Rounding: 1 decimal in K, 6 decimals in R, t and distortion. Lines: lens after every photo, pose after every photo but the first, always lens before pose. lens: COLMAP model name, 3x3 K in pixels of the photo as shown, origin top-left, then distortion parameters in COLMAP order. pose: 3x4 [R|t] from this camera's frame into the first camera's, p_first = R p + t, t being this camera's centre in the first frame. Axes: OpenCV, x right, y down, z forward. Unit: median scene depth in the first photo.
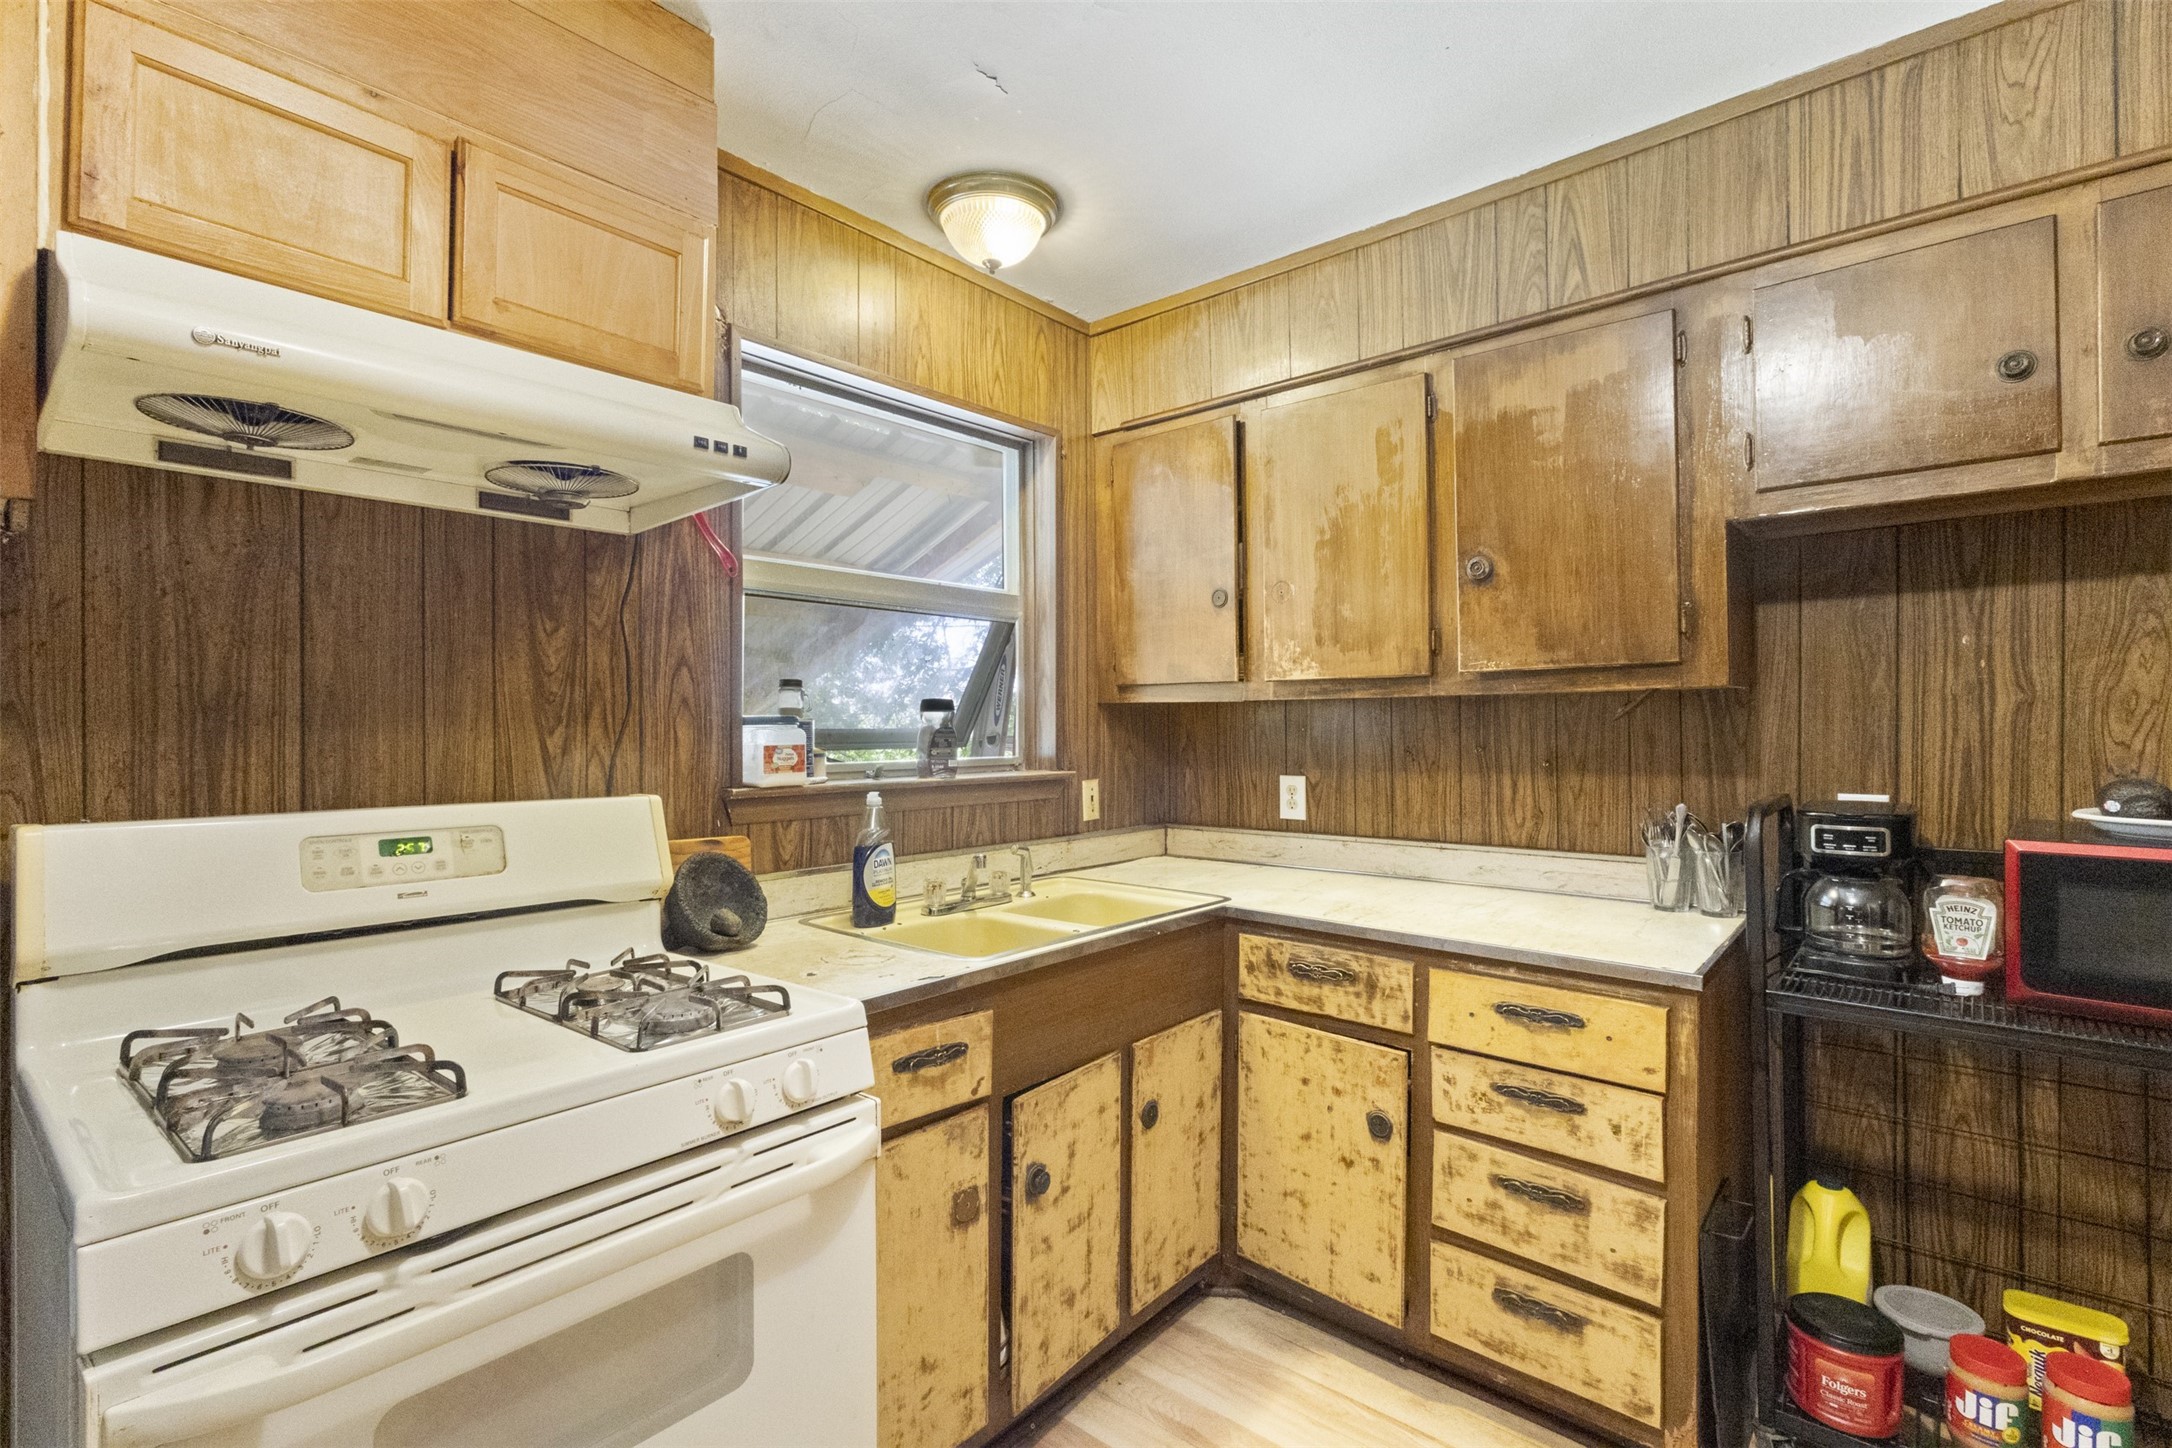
lens RADIAL K [[1001.8, 0, 1086.0], [0, 1001.8, 724.0], [0, 0, 1]] dist [0.000283, 0.000038]
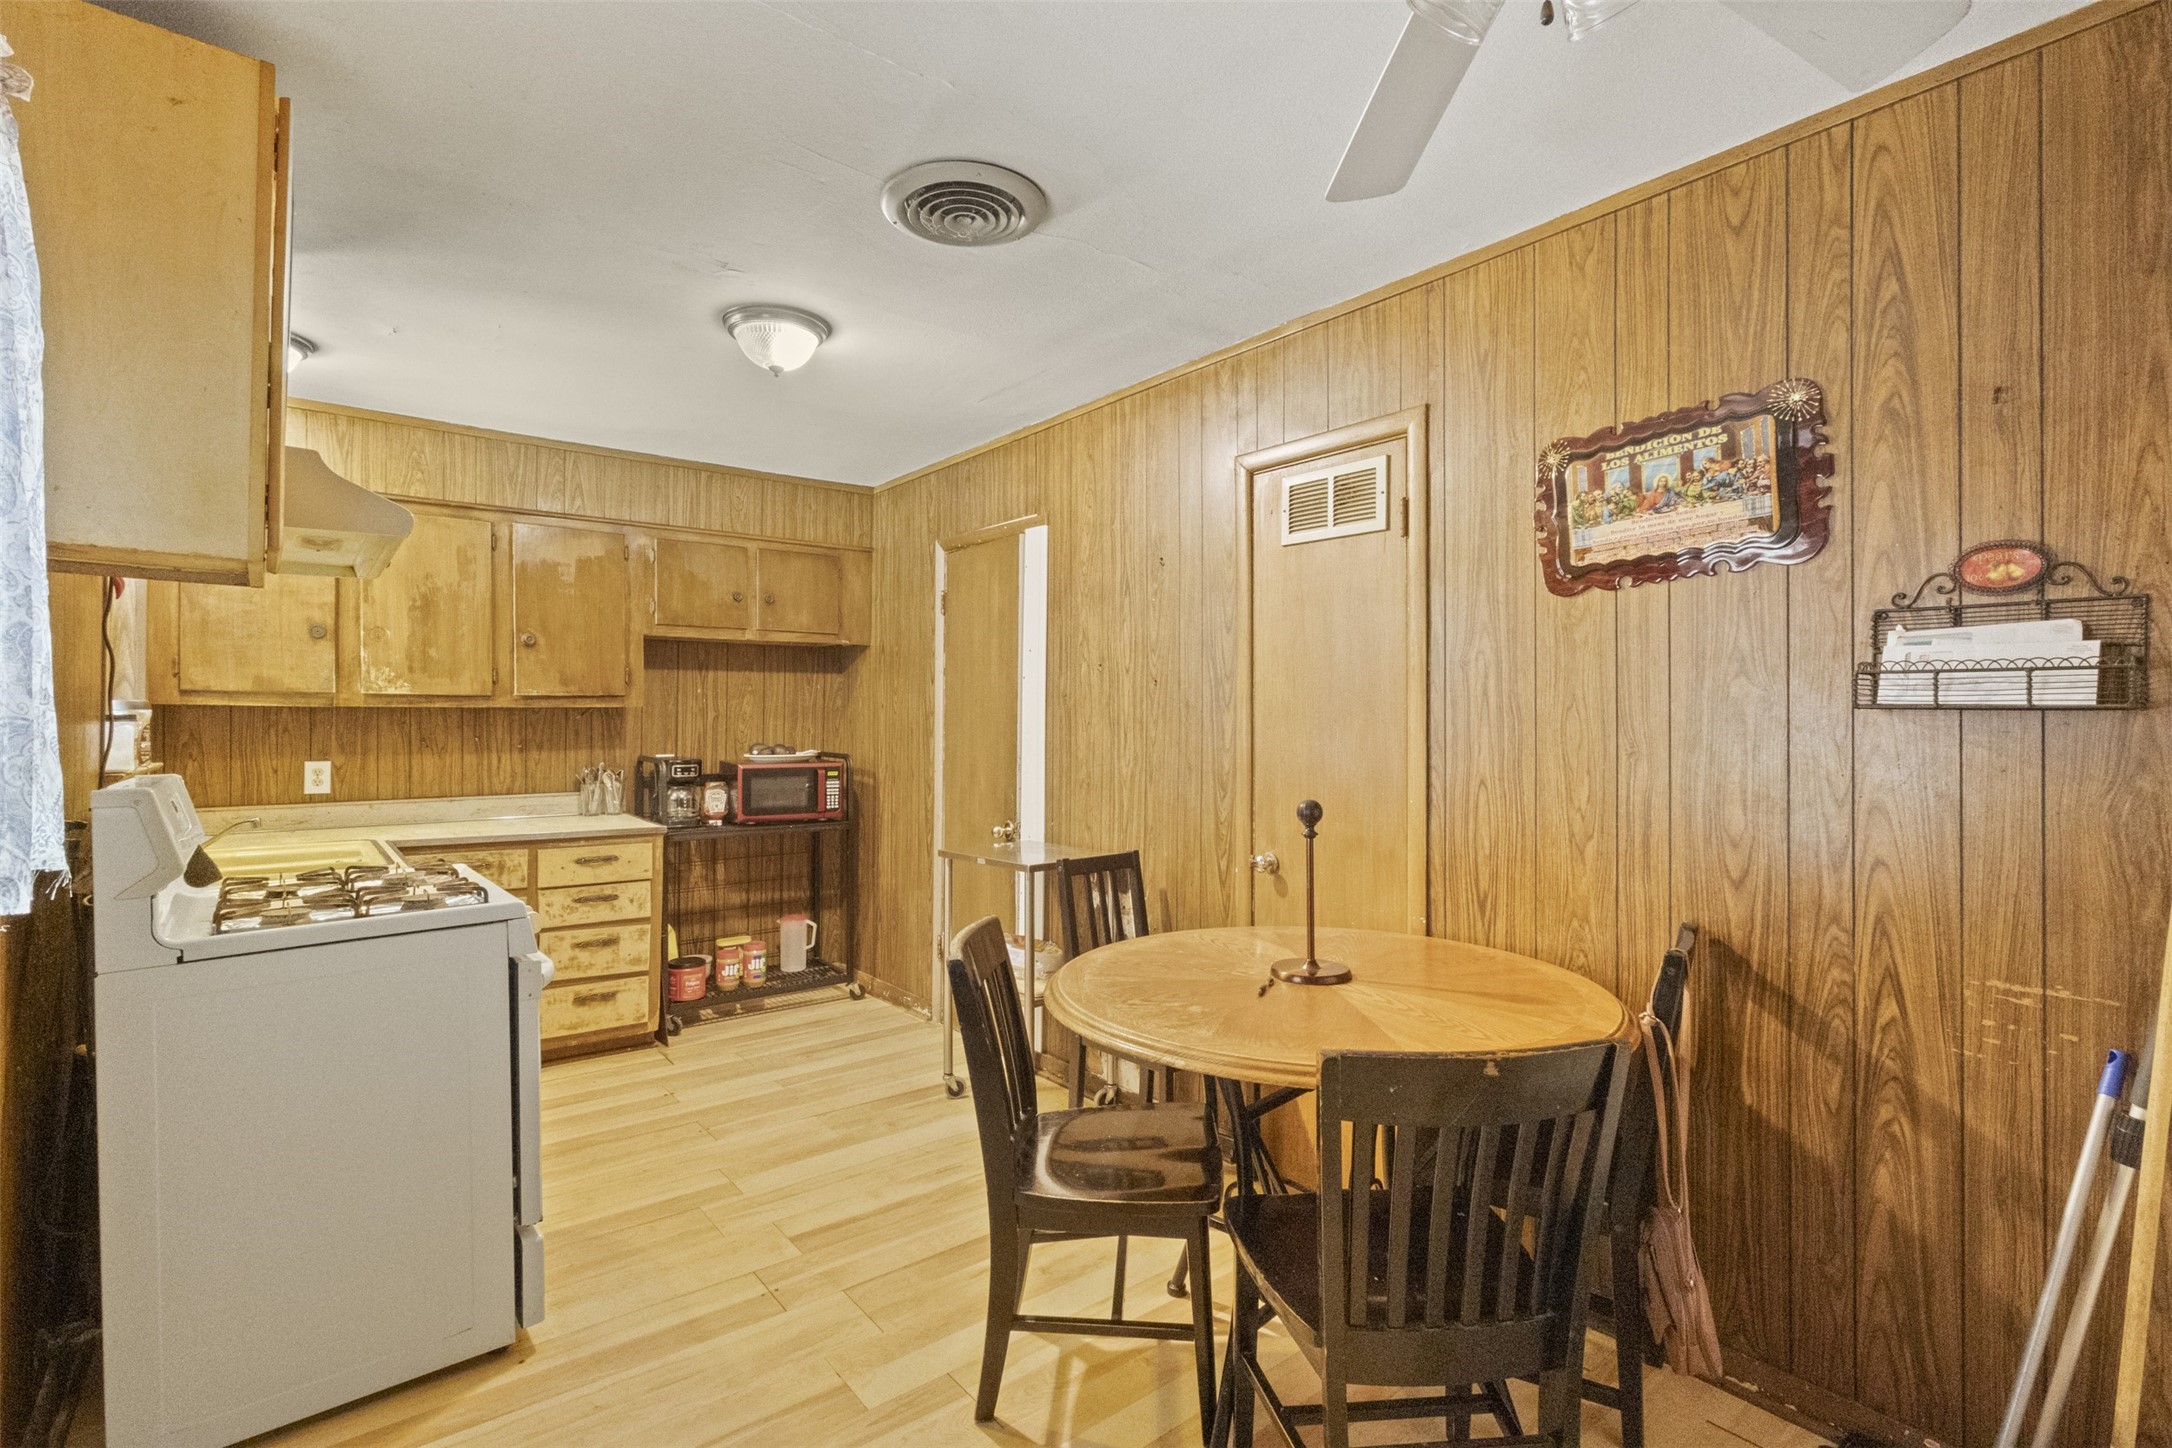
lens RADIAL K [[1001.8, 0, 1086.0], [0, 1001.8, 724.0], [0, 0, 1]] dist [0.000283, 0.000038]
pose [[0.171977, 0.004004, 0.985093, -1.291914], [-0.002088, 0.999991, -0.003700, 0.005949], [-0.985099, -0.001421, 0.171983, -0.346484]]
